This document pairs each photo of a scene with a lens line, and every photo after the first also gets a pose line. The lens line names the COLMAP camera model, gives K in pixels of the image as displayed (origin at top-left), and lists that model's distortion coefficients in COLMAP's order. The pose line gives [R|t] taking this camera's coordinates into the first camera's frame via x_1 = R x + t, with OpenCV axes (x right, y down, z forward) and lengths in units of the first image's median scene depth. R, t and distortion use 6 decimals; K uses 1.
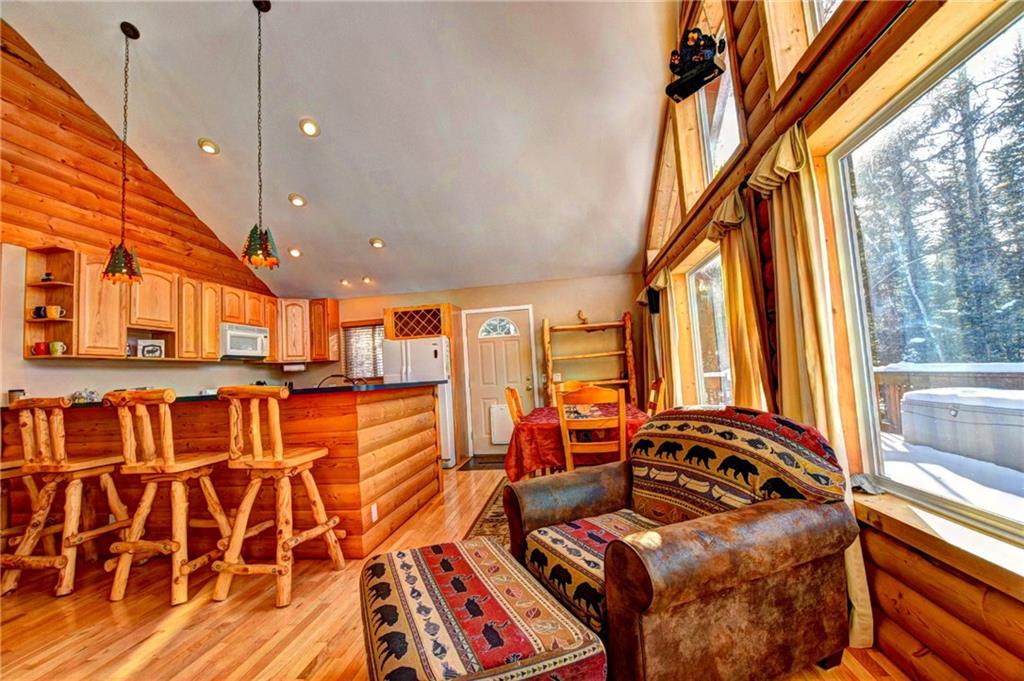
lens RADIAL K [[451.8, 0, 509.0], [0, 451.8, 341.8], [0, 0, 1]] dist [-0.034470, 0.005452]
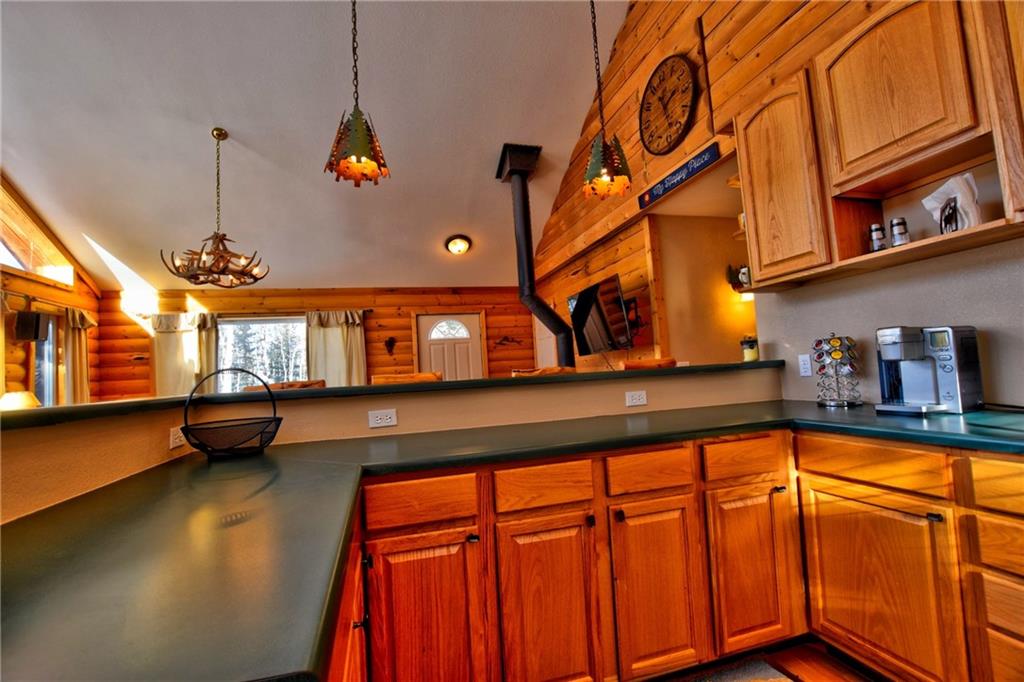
lens RADIAL K [[451.8, 0, 509.0], [0, 451.8, 342.3], [0, 0, 1]] dist [-0.034470, 0.005452]
pose [[-0.909979, 0.087895, -0.405233, -0.384027], [0.143661, 0.983577, -0.109262, 0.116217], [0.388974, -0.157642, -0.907661, 1.289373]]
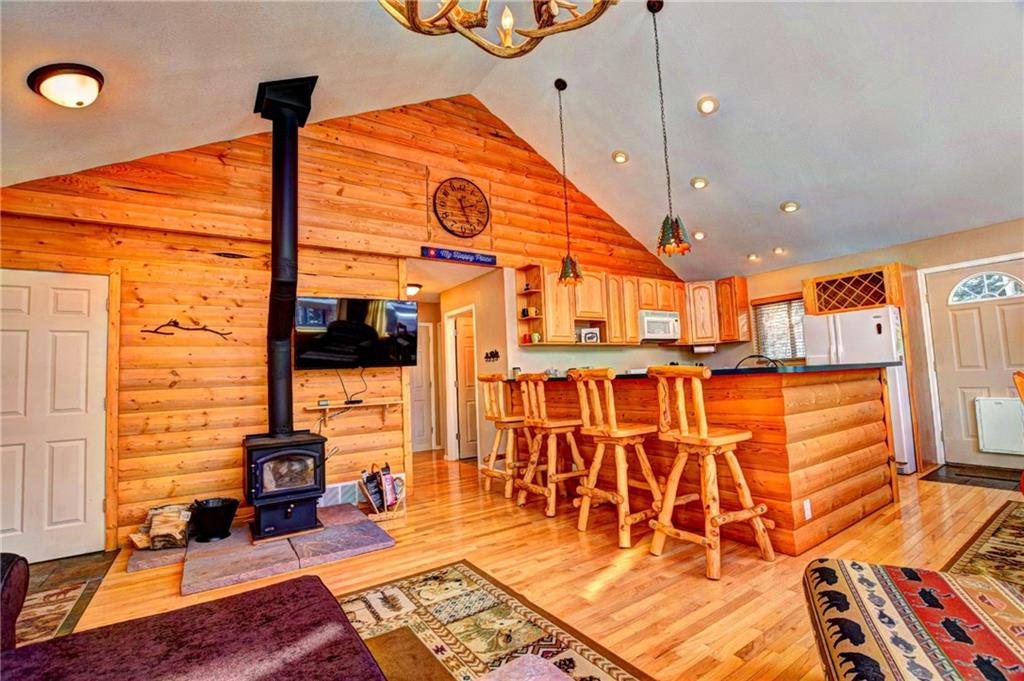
lens RADIAL K [[451.8, 0, 509.0], [0, 451.8, 341.8], [0, 0, 1]] dist [-0.034470, 0.005452]
pose [[0.665002, -0.027209, -0.746346, -0.021539], [0.057109, 0.998263, 0.014491, 0.001522], [0.744655, -0.052259, 0.665401, -0.008869]]
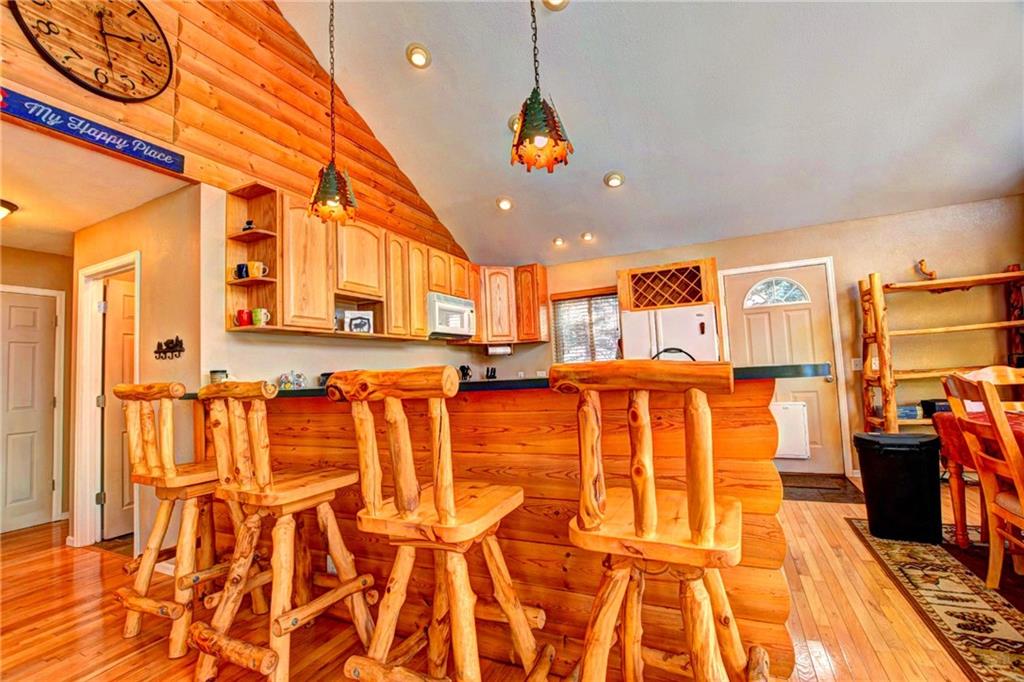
lens RADIAL K [[451.8, 0, 509.0], [0, 451.8, 342.3], [0, 0, 1]] dist [-0.034470, 0.005452]
pose [[0.953541, -0.006834, -0.301187, -0.341077], [0.013521, 0.999706, 0.020123, 0.043595], [0.300961, -0.023260, 0.953353, 0.342784]]
